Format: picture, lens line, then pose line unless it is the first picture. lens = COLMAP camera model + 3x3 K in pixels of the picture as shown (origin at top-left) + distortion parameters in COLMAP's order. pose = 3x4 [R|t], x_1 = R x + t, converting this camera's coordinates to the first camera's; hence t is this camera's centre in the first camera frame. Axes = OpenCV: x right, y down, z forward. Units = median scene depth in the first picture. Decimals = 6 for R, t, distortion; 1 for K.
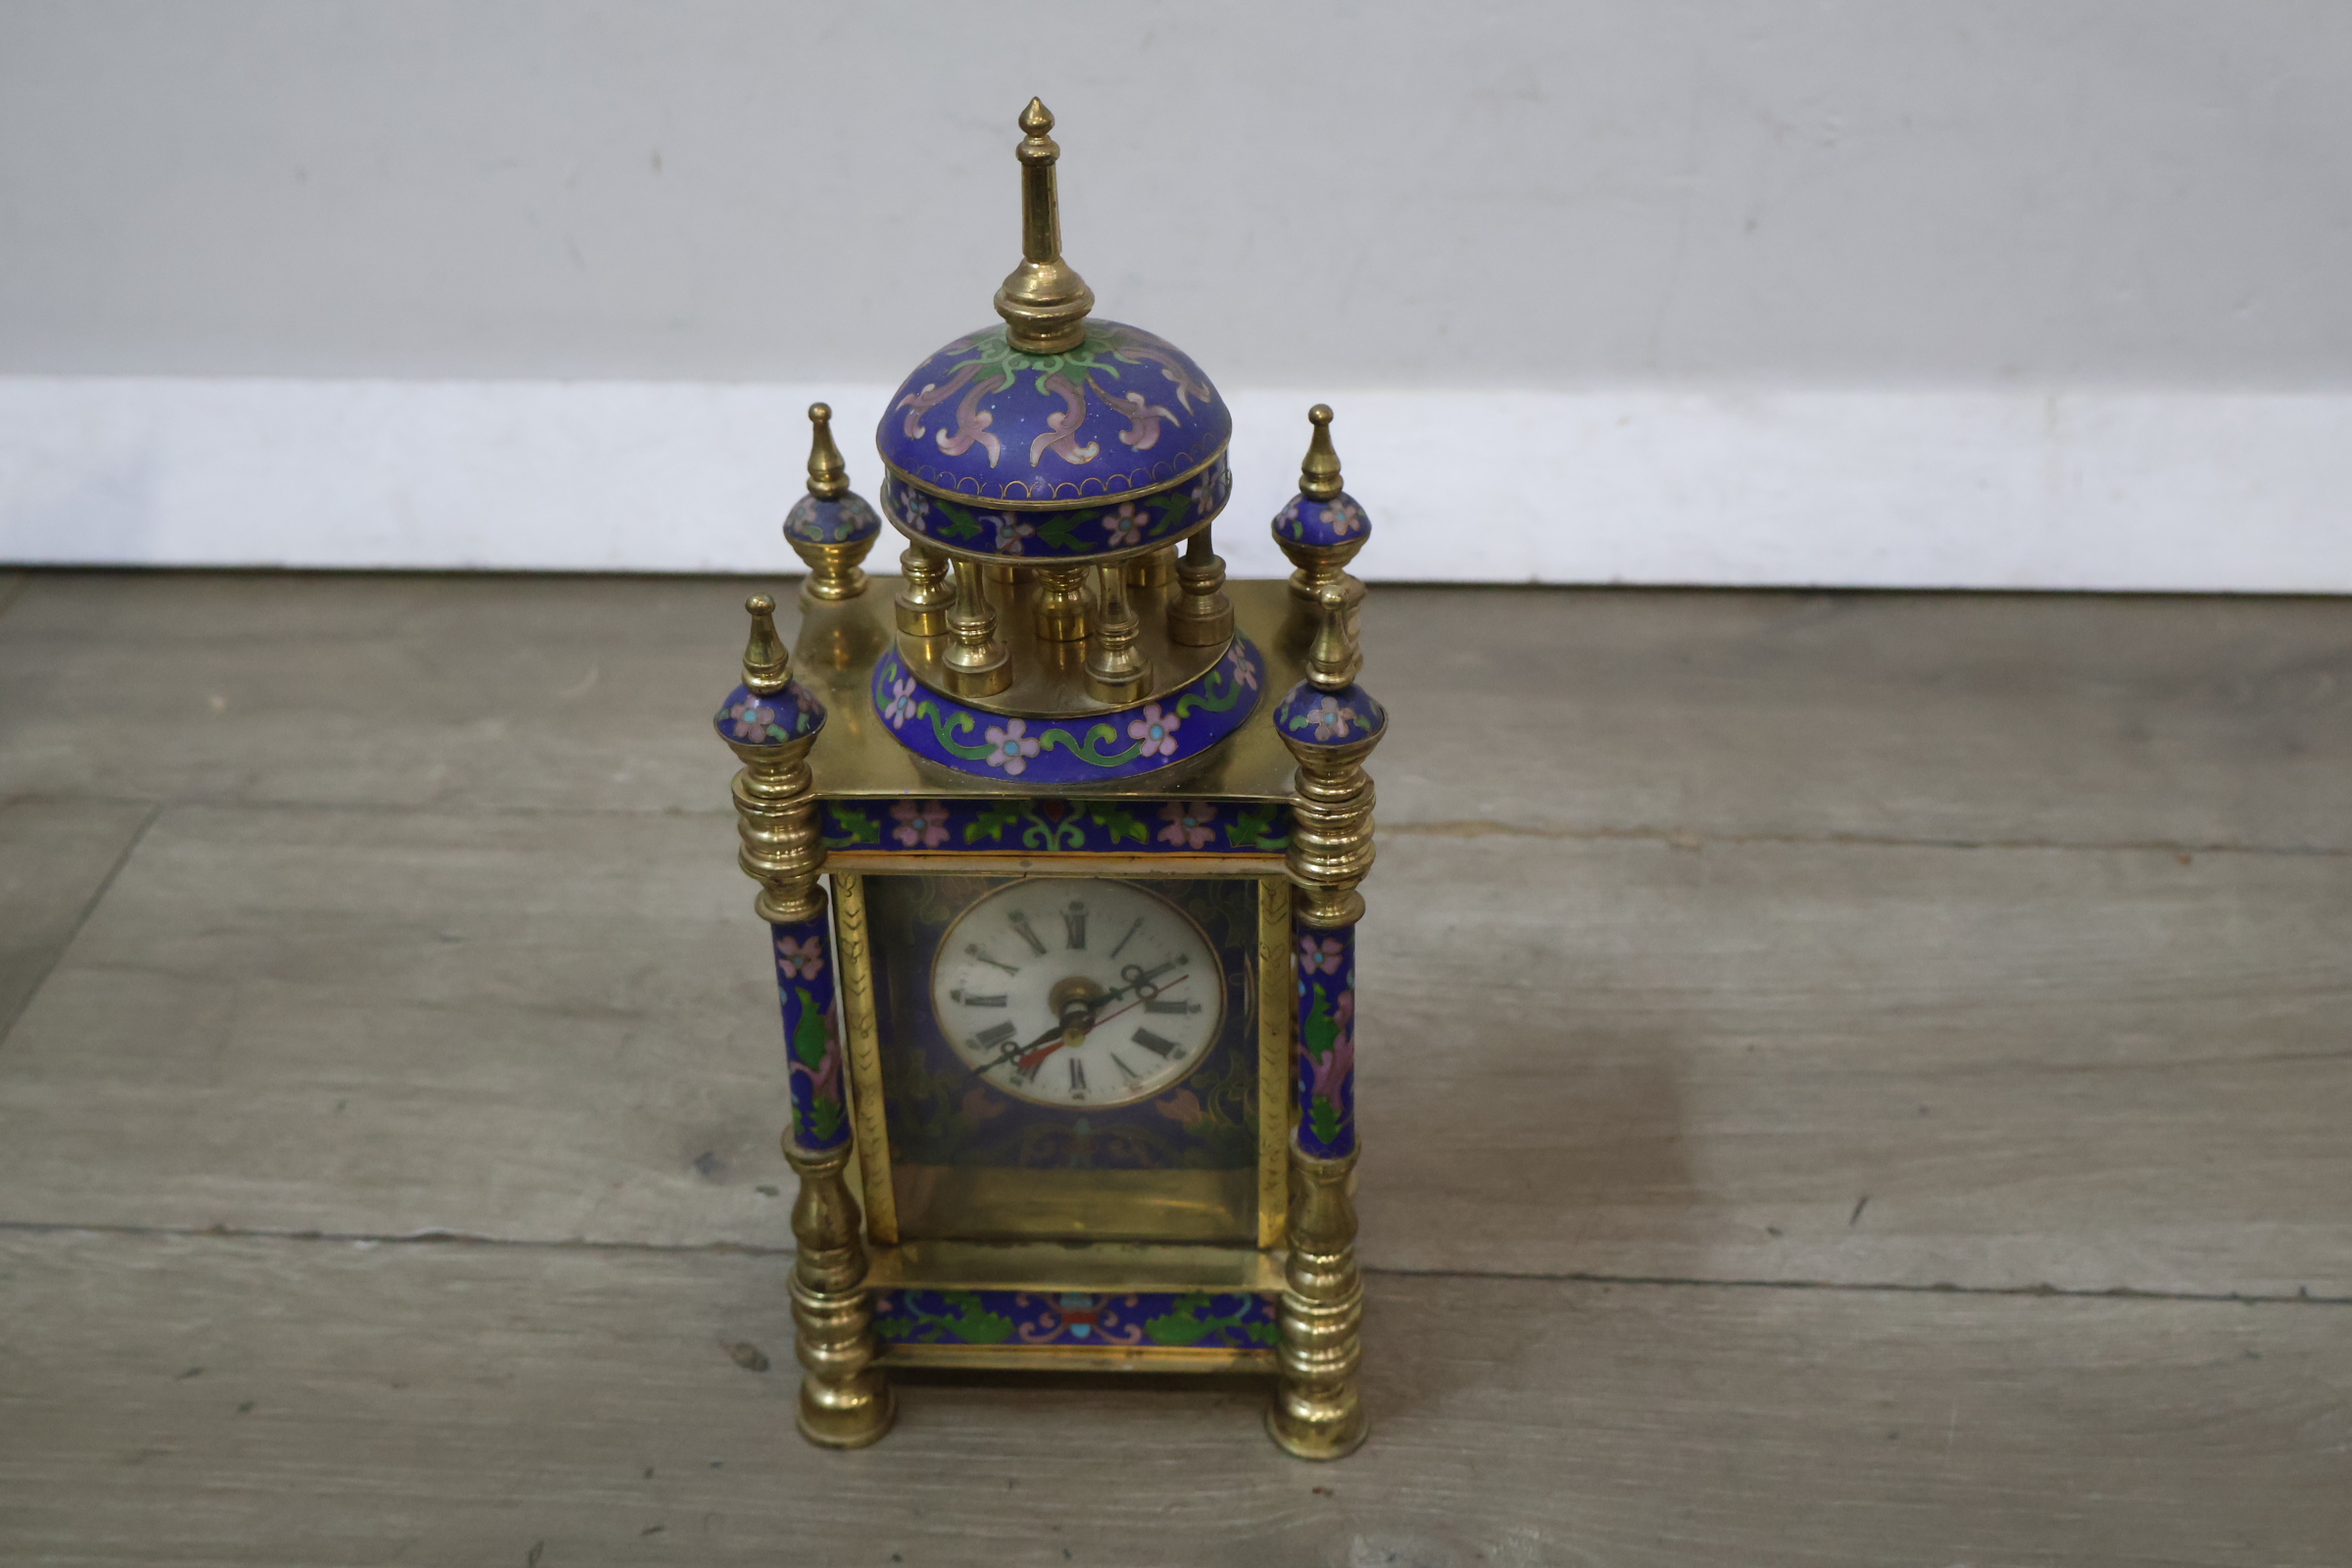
lens RADIAL K [[2669.8, 0, 1166.1], [0, 2669.8, 795.8], [0, 0, 1]] dist [0.009967, 0.000000]
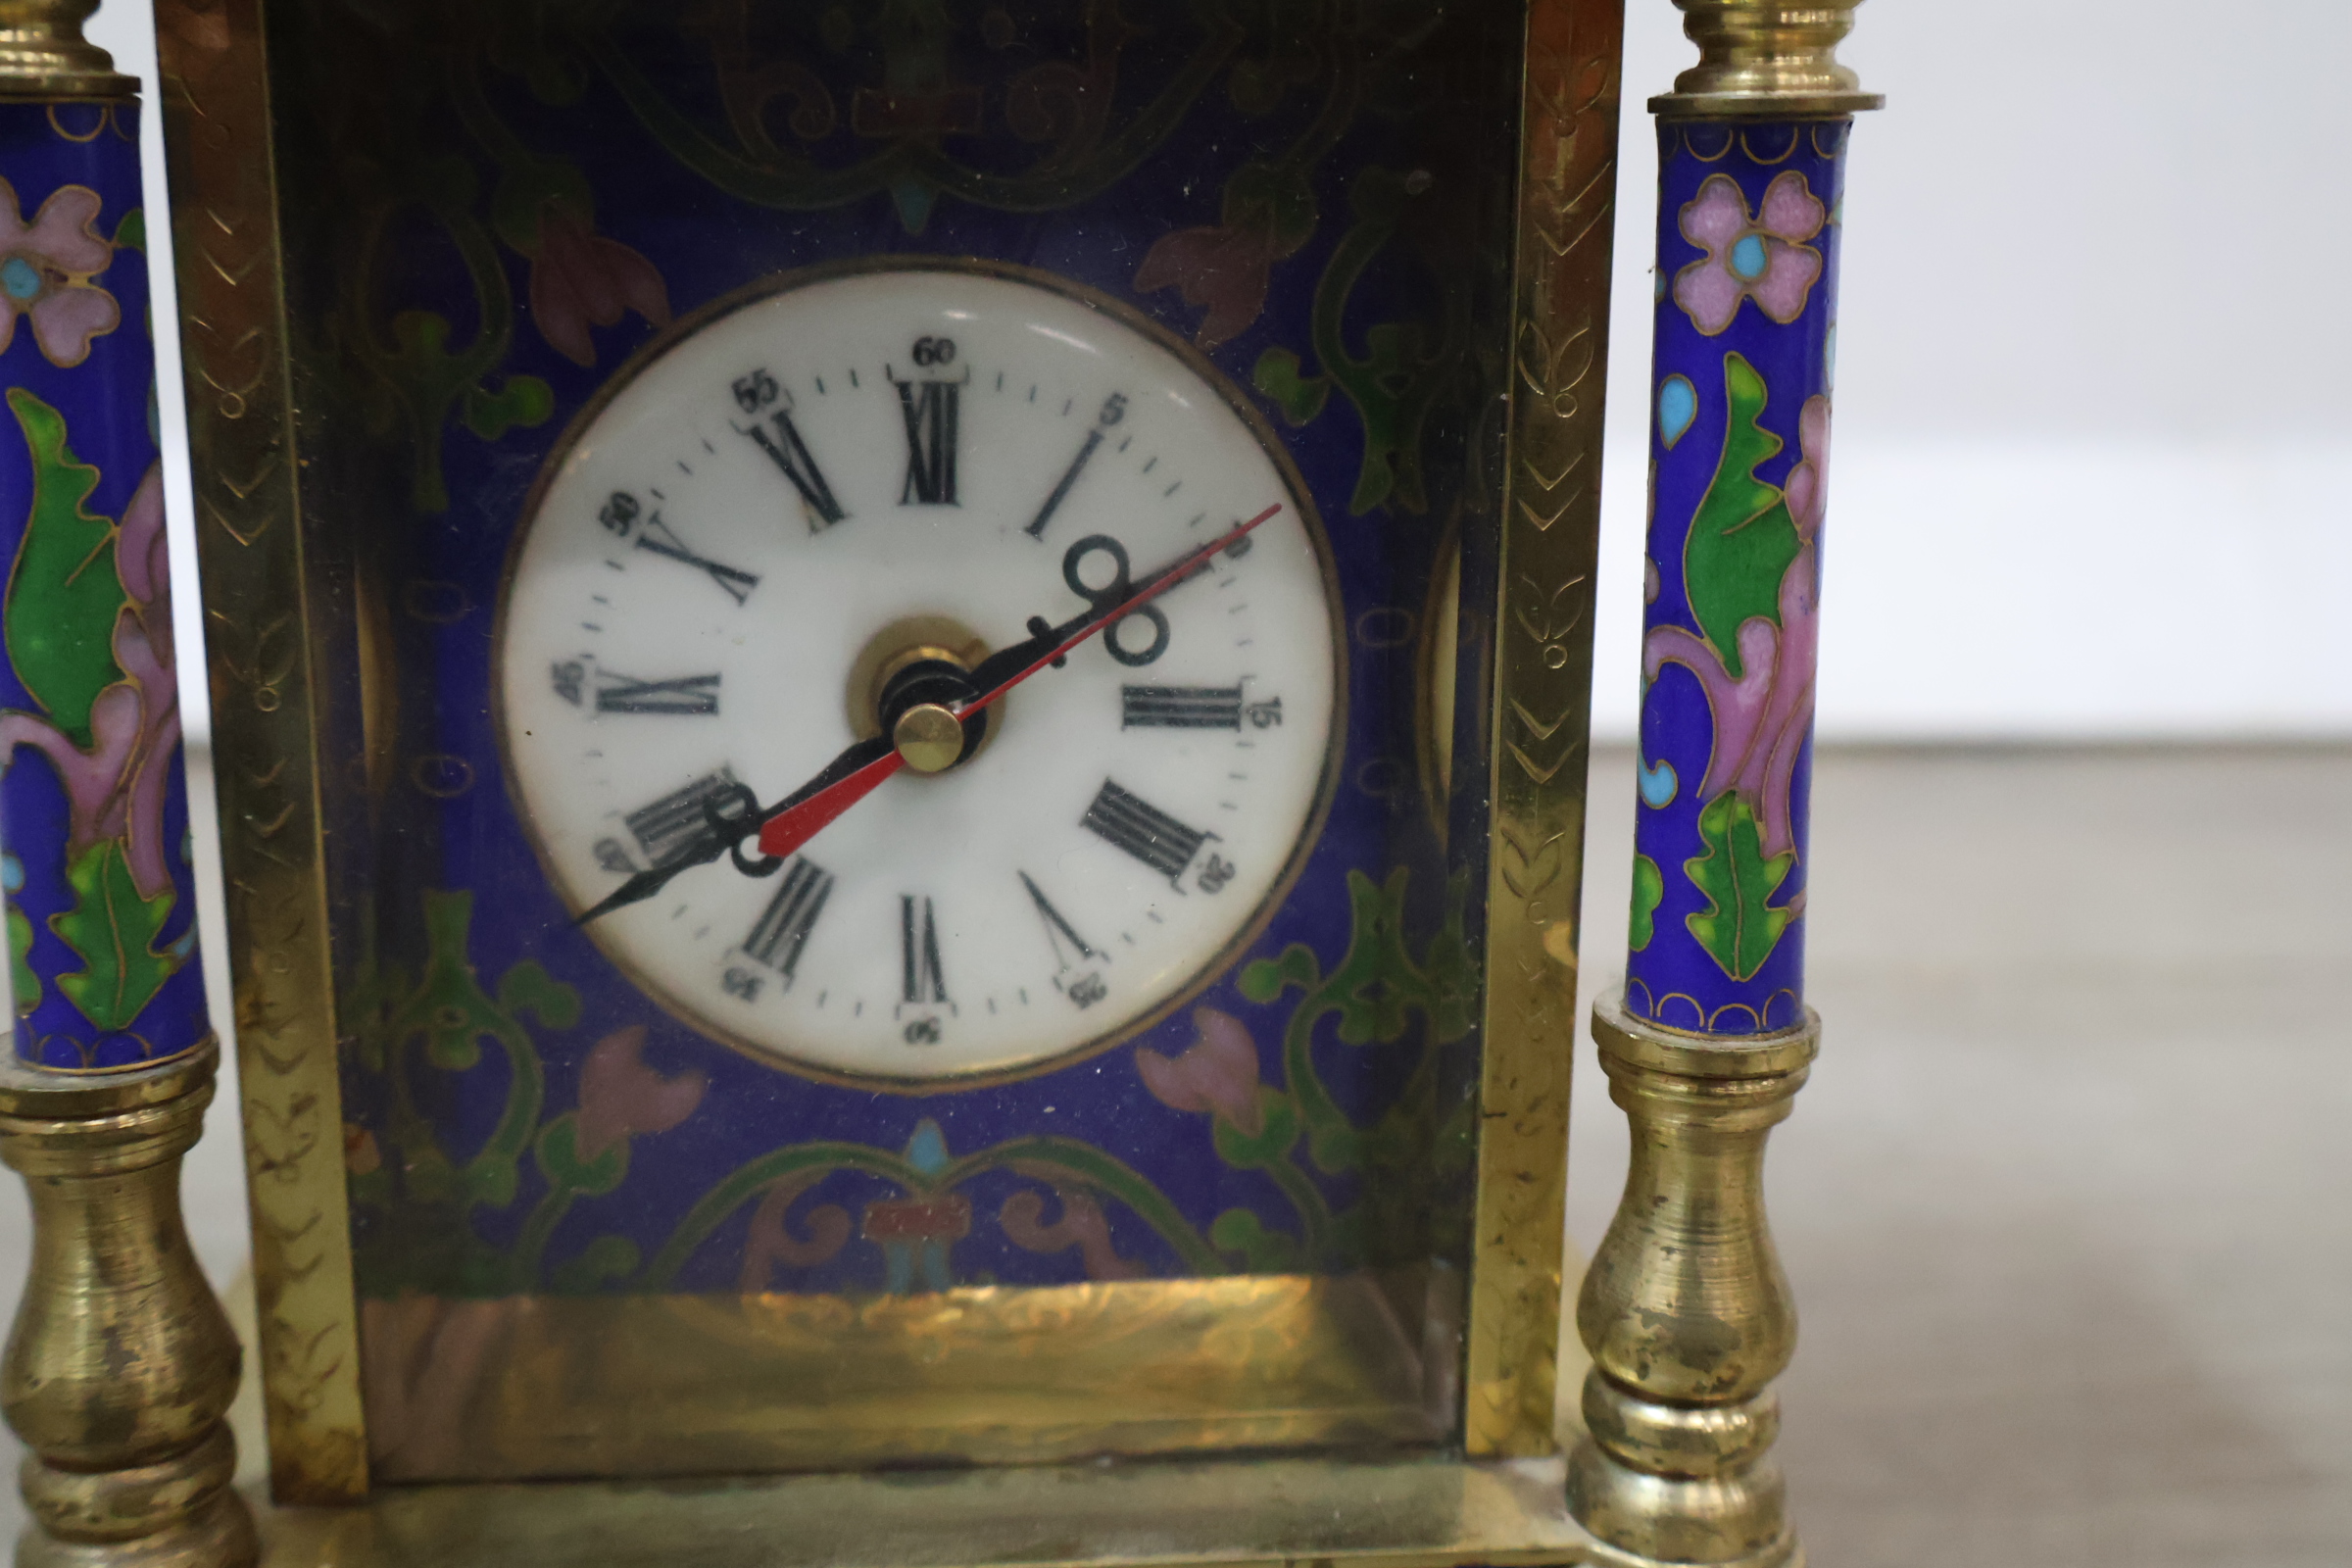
lens RADIAL K [[2669.8, 0, 1165.7], [0, 2669.8, 763.9], [0, 0, 1]] dist [0.009967, 0.000000]
pose [[0.990481, -0.004267, 0.137583, -0.049098], [0.048245, 0.946877, -0.317956, 0.192424], [-0.128918, 0.321567, 0.938070, 0.659772]]
